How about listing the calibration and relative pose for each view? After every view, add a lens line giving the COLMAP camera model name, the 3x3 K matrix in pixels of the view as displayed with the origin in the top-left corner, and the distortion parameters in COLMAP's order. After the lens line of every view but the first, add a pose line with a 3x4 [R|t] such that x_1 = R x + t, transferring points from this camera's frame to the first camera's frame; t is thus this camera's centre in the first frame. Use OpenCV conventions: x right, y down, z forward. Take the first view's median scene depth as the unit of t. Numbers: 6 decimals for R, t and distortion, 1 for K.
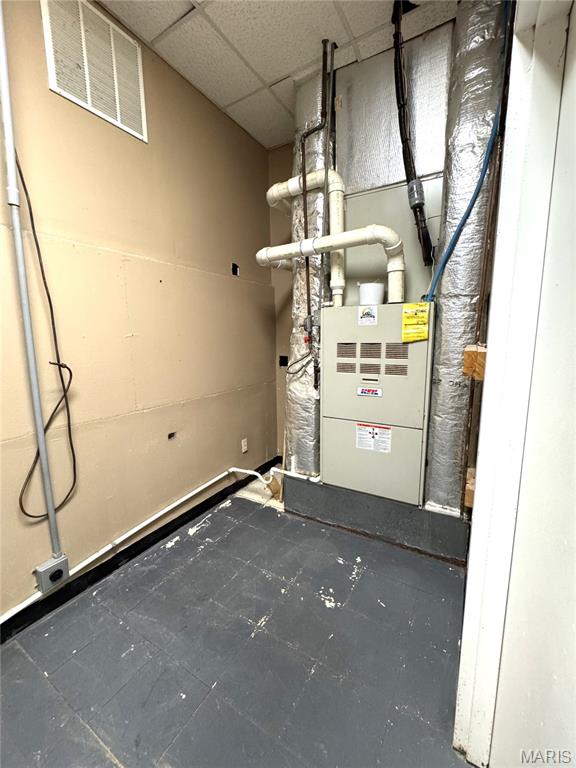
lens RADIAL K [[311.5, 0, 288.0], [0, 311.5, 384.0], [0, 0, 1]] dist [-0.002516, -0.000094]
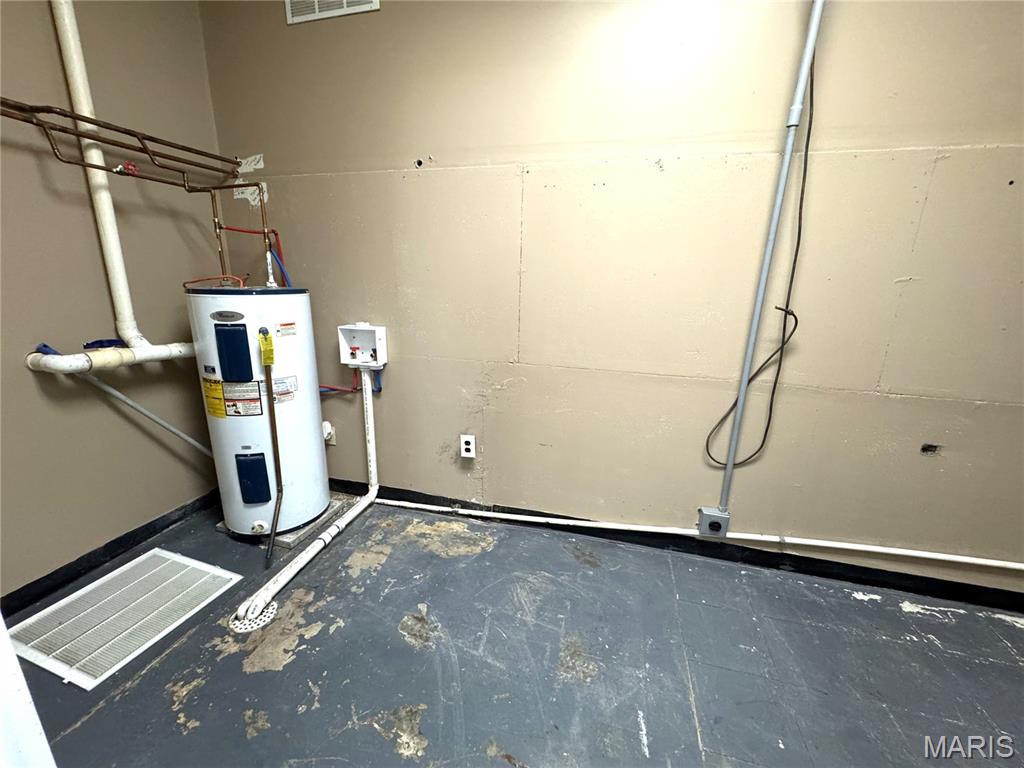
lens RADIAL K [[415.3, 0, 514.5], [0, 415.3, 383.4], [0, 0, 1]] dist [-0.002516, -0.000094]
pose [[0.279741, 0.262223, -0.923571, 0.157315], [-0.172272, 0.960074, 0.220408, 0.006642], [0.944493, 0.097449, 0.313746, -0.045200]]
